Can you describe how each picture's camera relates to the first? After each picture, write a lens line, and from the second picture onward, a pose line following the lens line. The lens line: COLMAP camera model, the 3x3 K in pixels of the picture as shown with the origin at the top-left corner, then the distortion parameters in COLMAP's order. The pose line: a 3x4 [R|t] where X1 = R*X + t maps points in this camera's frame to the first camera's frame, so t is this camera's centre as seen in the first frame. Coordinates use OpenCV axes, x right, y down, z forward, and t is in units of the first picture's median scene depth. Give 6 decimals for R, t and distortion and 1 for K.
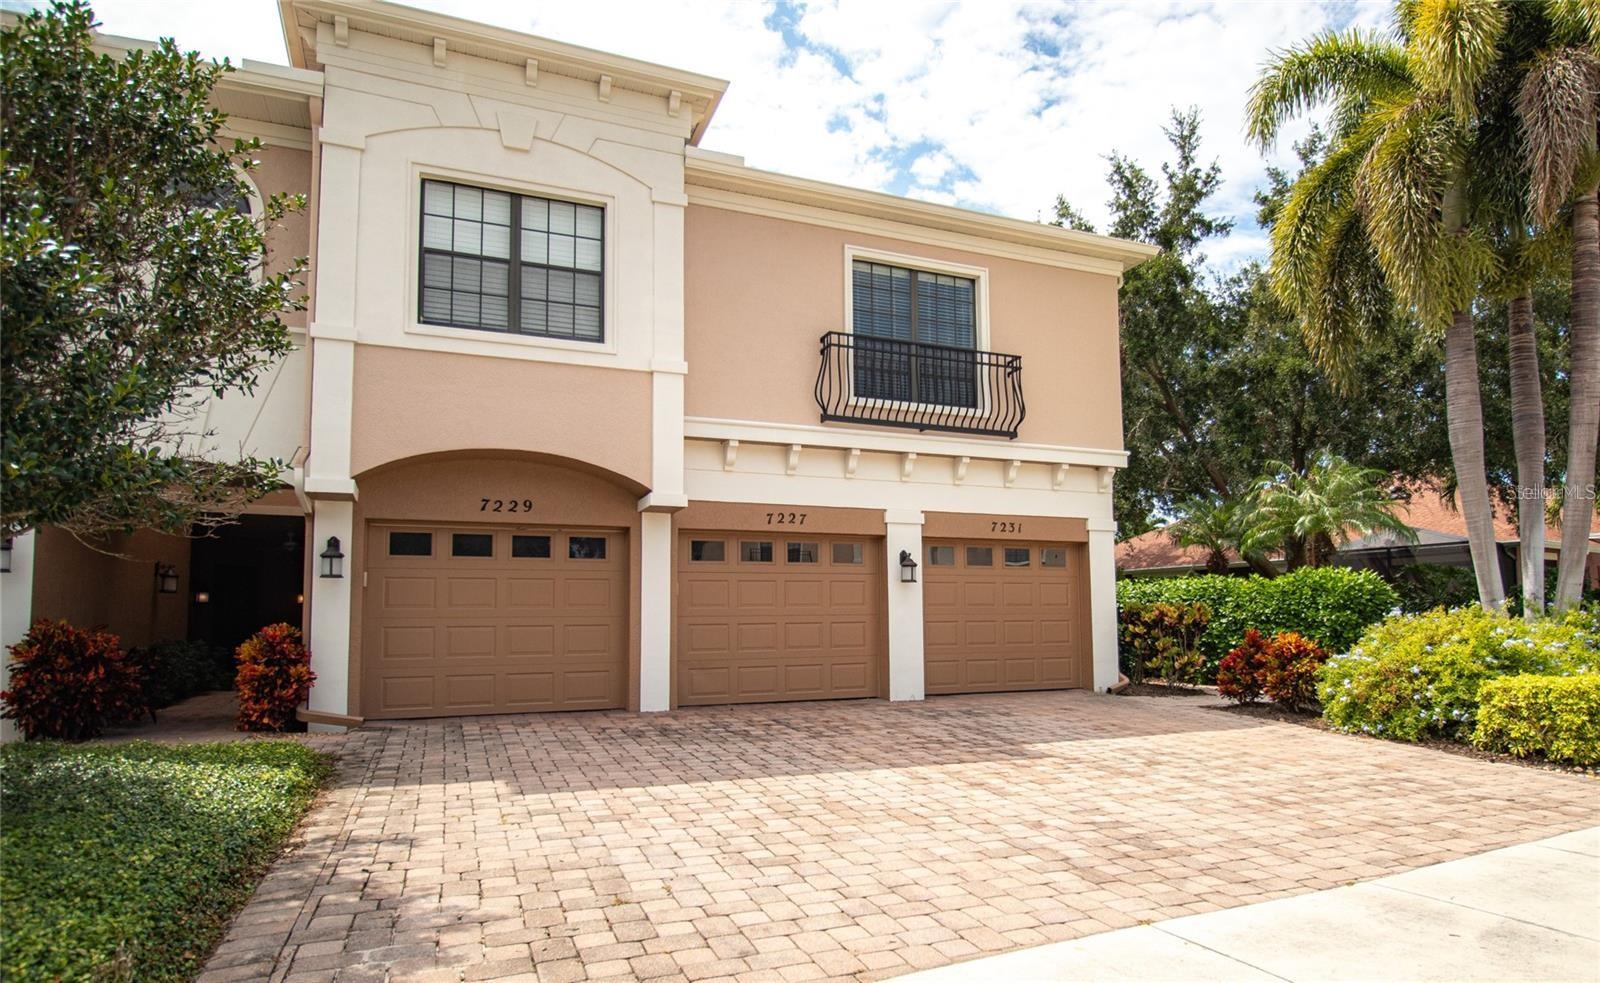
lens RADIAL K [[939.2, 0, 806.7], [0, 939.2, 532.5], [0, 0, 1]] dist [-0.005585, -0.001443]
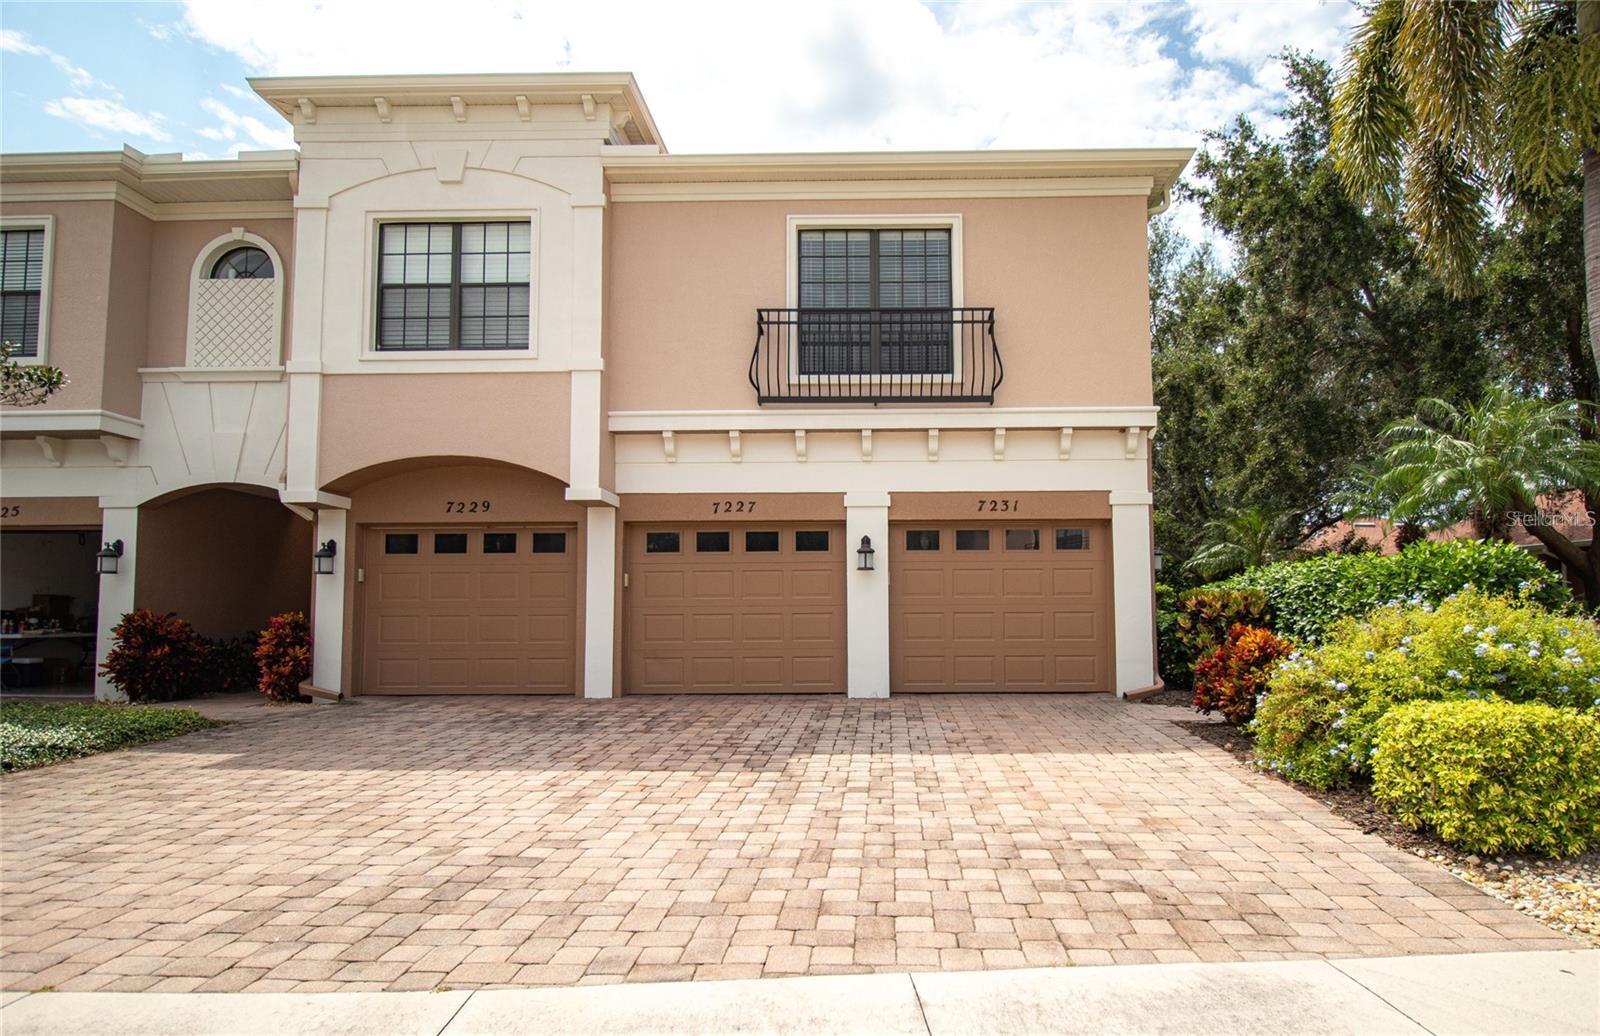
lens RADIAL K [[879.8, 0, 798.4], [0, 879.8, 540.6], [0, 0, 1]] dist [-0.000771, -0.012614]
pose [[0.914632, -0.029545, -0.403206, 0.433582], [0.036129, 0.999309, 0.008730, 0.015538], [0.402669, -0.022552, 0.915068, 0.198903]]
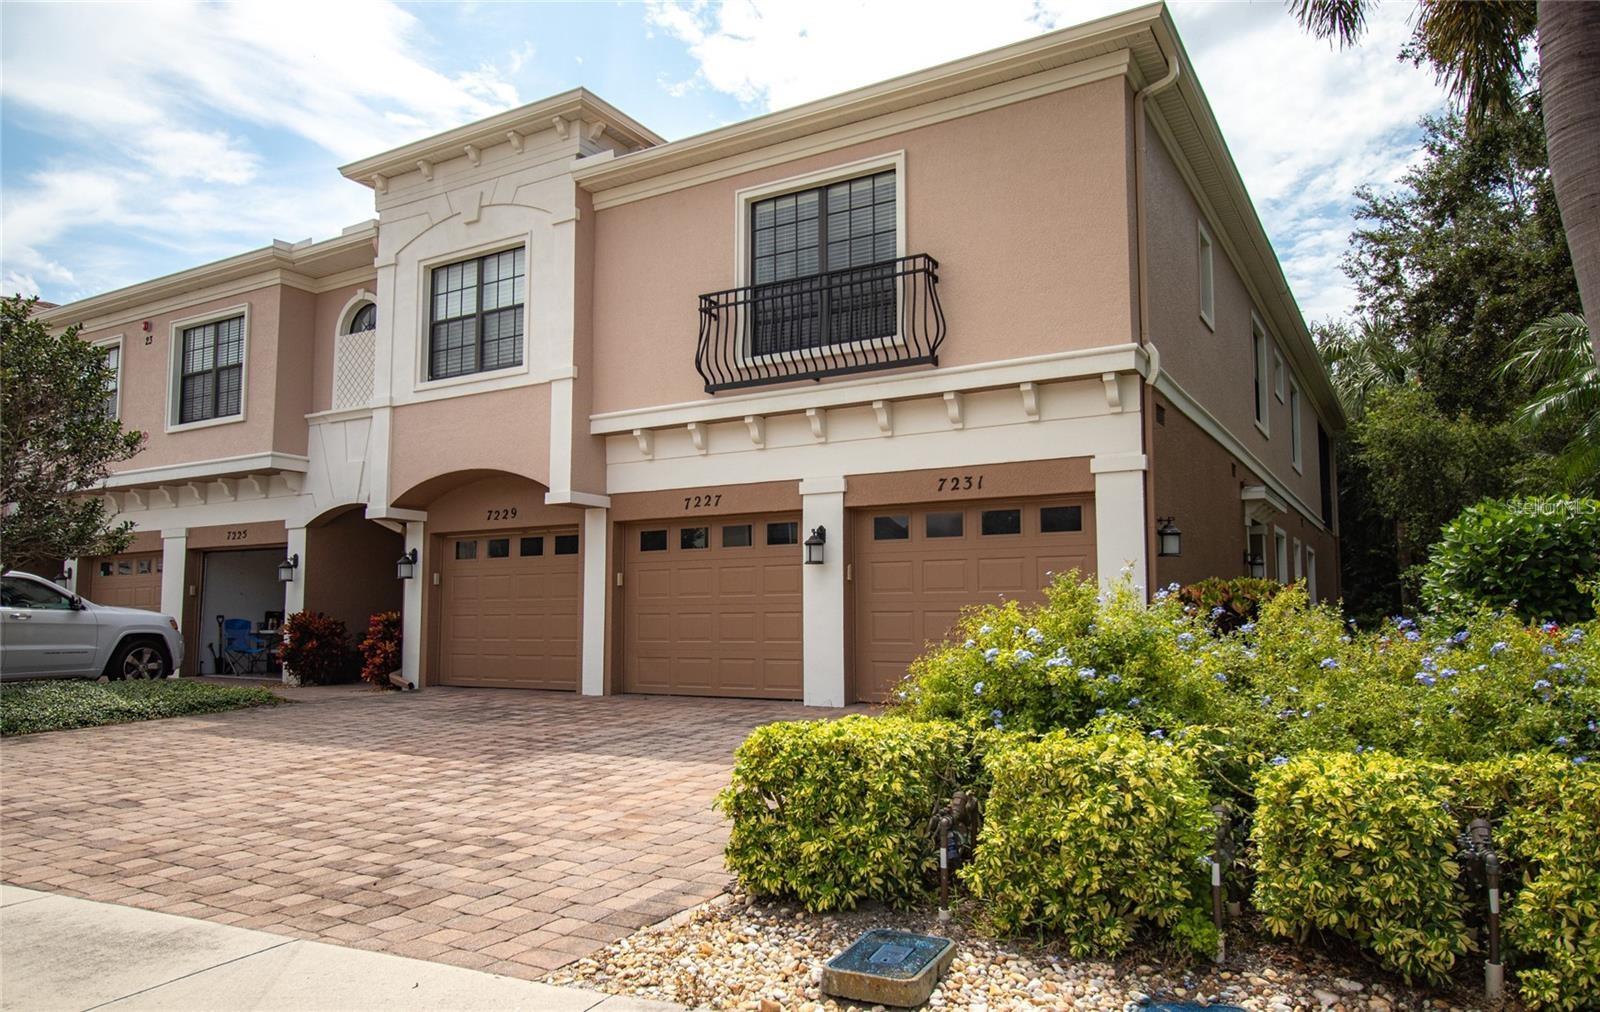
lens RADIAL K [[1059.9, 0, 800.0], [0, 1059.9, 506.0], [0, 0, 1]] dist [-0.002502, 0.000621]
pose [[0.595041, -0.080307, -0.799673, 0.935639], [0.075239, 0.996192, -0.044057, 0.046253], [0.800166, -0.033951, 0.598817, 0.468672]]
